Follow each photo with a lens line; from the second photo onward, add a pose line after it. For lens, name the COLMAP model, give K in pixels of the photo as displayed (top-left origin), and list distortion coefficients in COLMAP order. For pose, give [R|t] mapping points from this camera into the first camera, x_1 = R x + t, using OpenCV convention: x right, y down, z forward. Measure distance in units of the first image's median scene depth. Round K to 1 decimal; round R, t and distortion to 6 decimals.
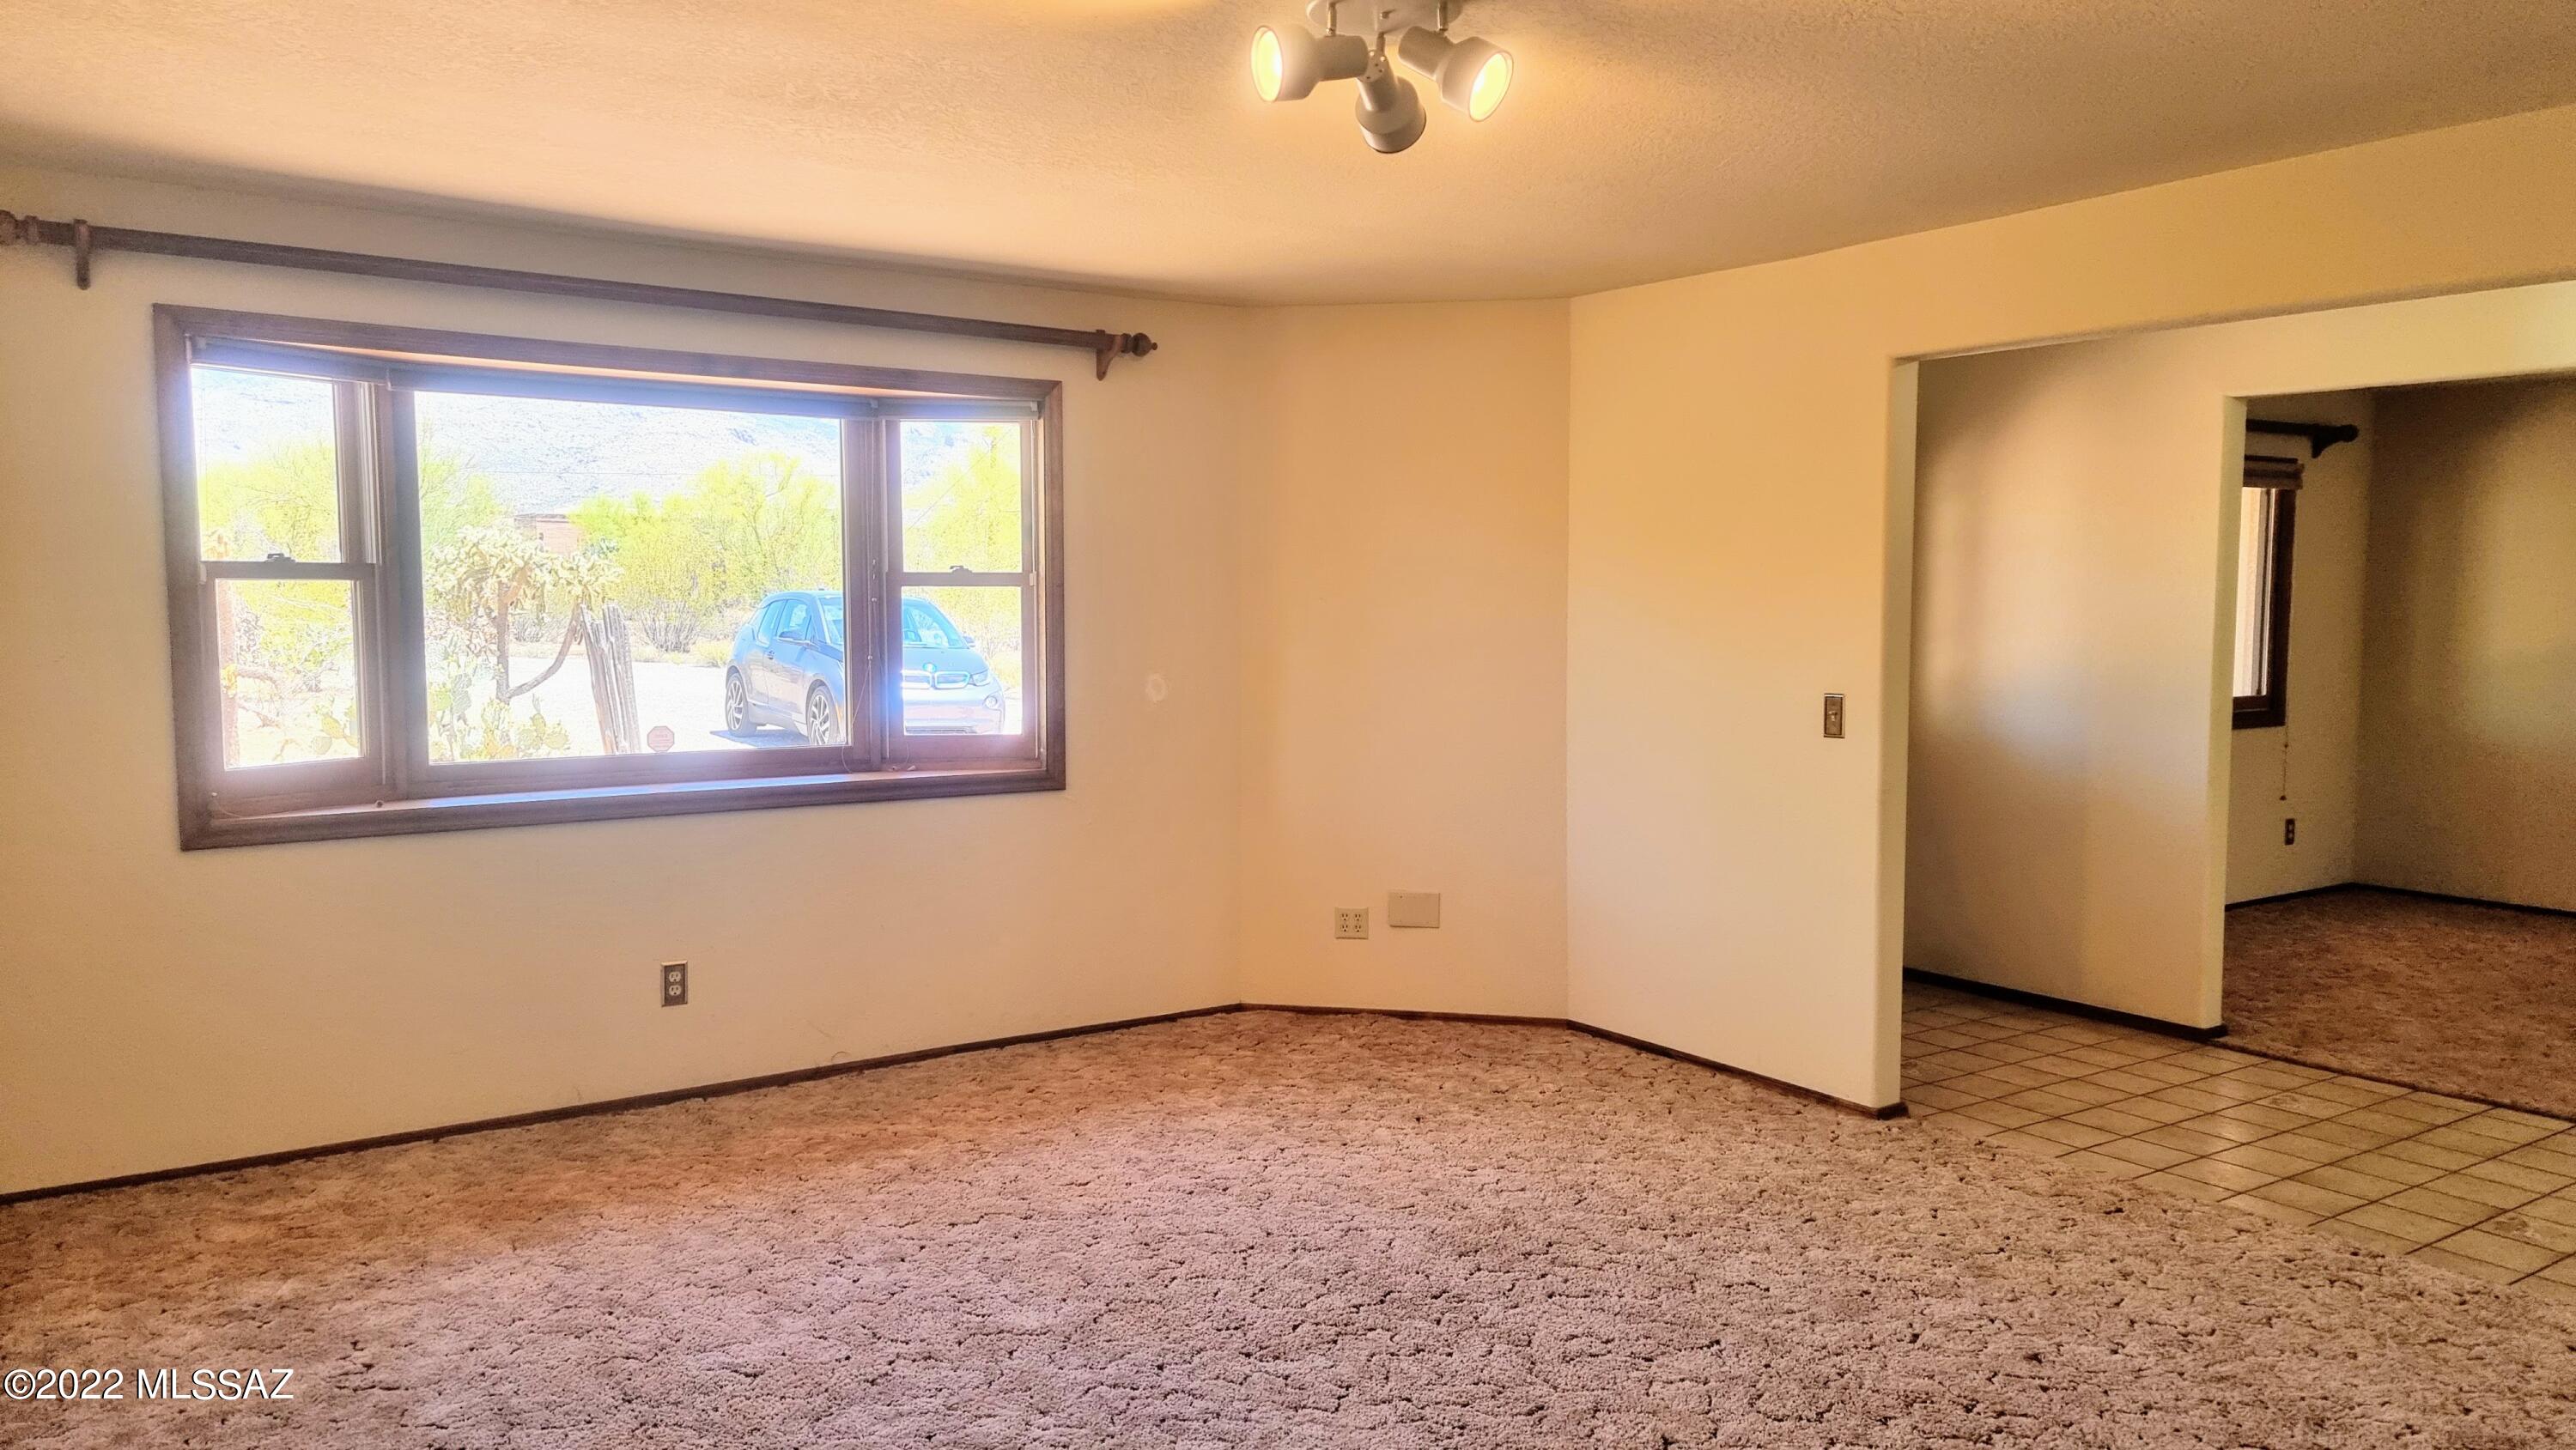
lens RADIAL K [[1802.3, 0, 1339.6], [0, 1802.3, 750.6], [0, 0, 1]] dist [0.090396, -0.049580]
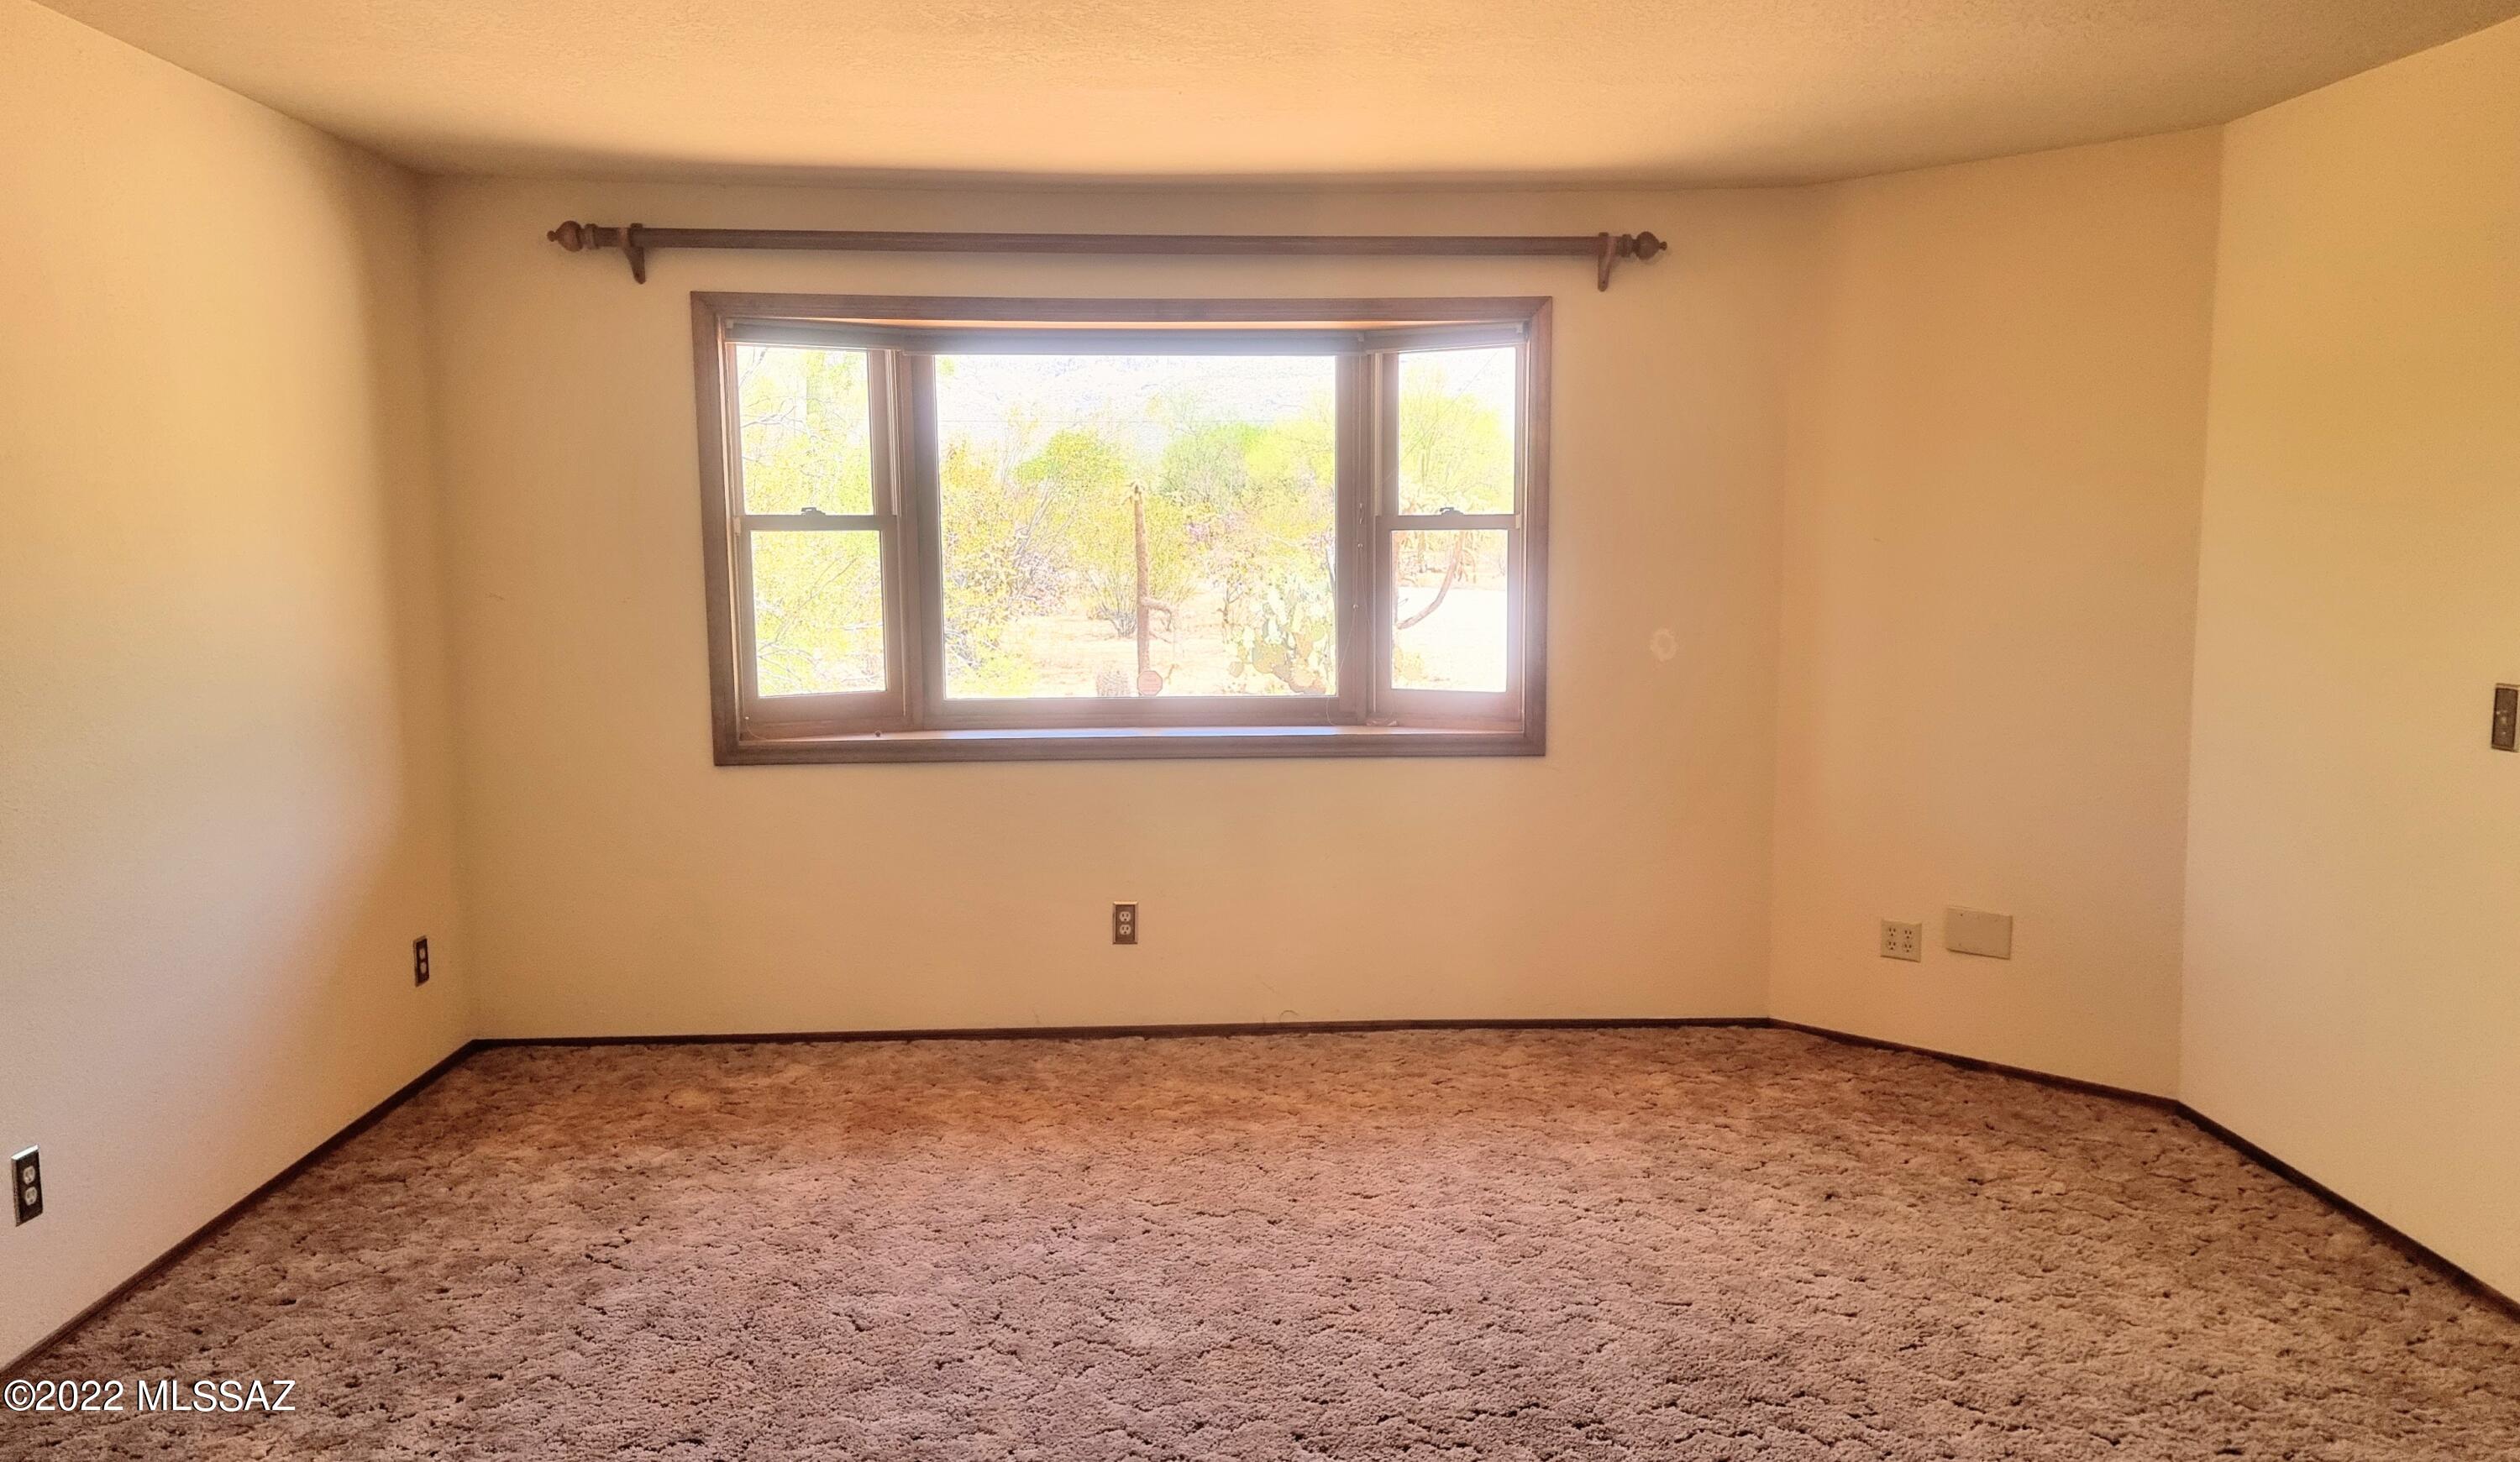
lens RADIAL K [[1841.5, 0, 1250.1], [0, 1841.5, 751.3], [0, 0, 1]] dist [0.091161, -0.067195]
pose [[0.848340, 0.056447, -0.526434, 0.245220], [-0.040980, 0.998318, 0.041006, -0.014577], [0.527863, -0.013214, 0.849226, 0.169463]]
